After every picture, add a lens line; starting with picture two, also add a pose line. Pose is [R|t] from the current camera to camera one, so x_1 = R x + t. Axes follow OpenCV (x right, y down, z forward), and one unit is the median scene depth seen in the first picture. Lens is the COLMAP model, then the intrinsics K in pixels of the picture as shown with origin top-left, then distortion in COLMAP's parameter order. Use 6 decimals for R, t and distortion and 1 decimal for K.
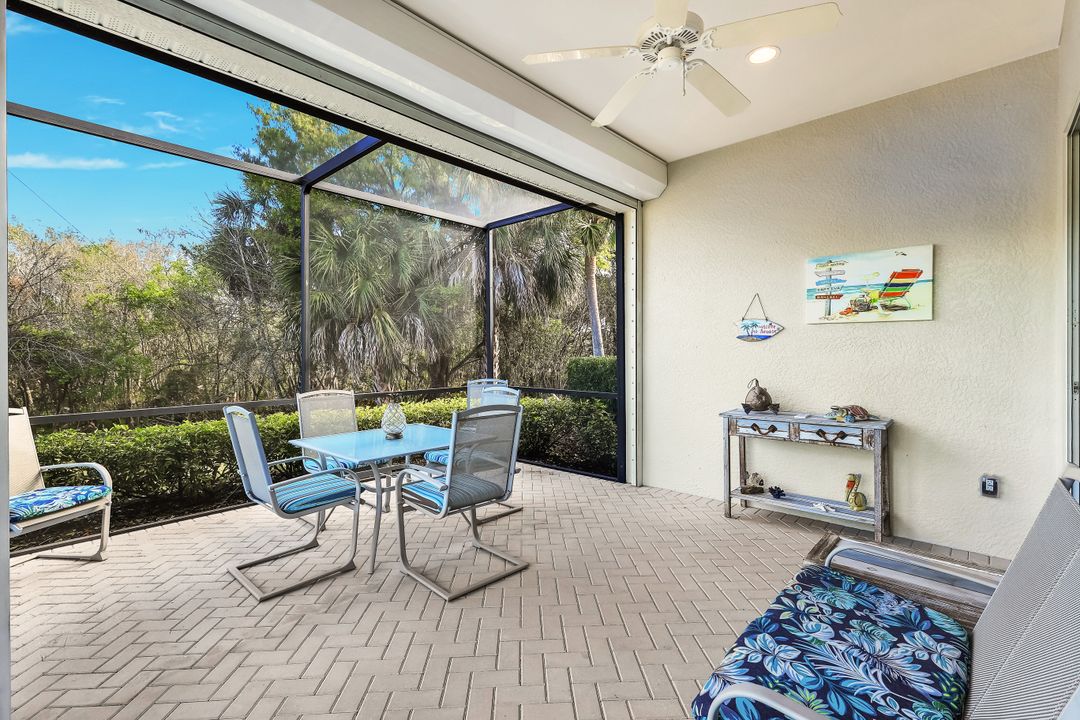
lens RADIAL K [[486.1, 0, 540.0], [0, 486.1, 360.0], [0, 0, 1]] dist [0.000704, 0.000156]
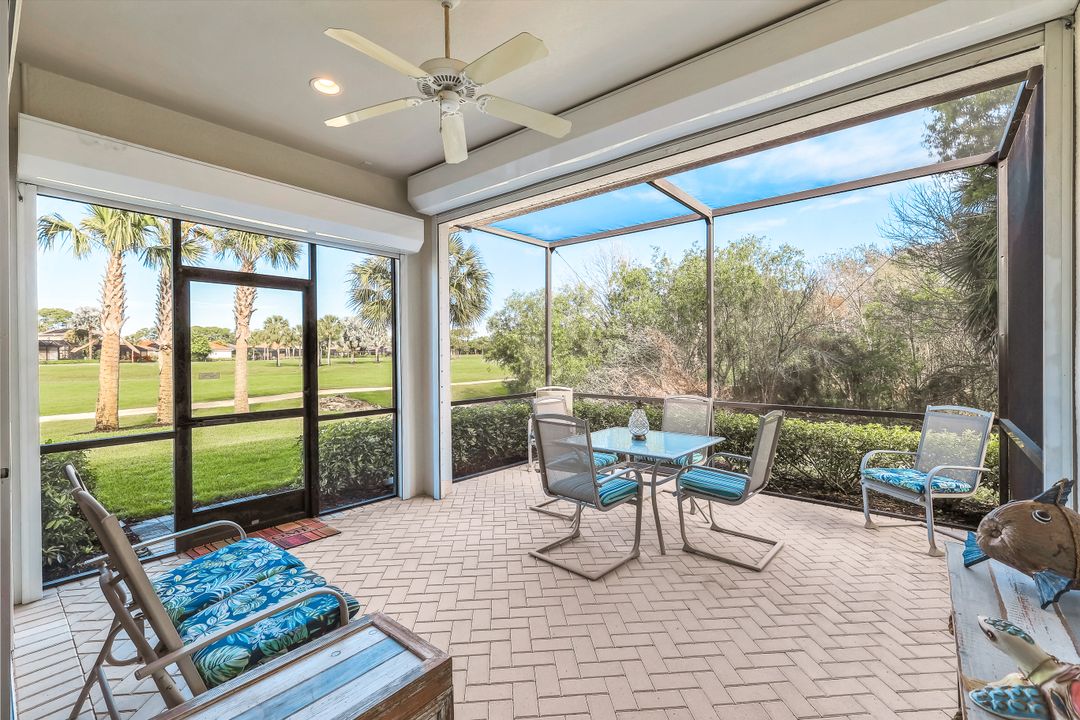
lens RADIAL K [[461.8, 0, 542.6], [0, 461.8, 352.5], [0, 0, 1]] dist [0.000492, -0.000016]
pose [[0.050871, 0.001263, -0.998704, 1.910980], [-0.013790, 0.999905, 0.000563, -0.116746], [0.998610, 0.013743, 0.050884, 1.676634]]
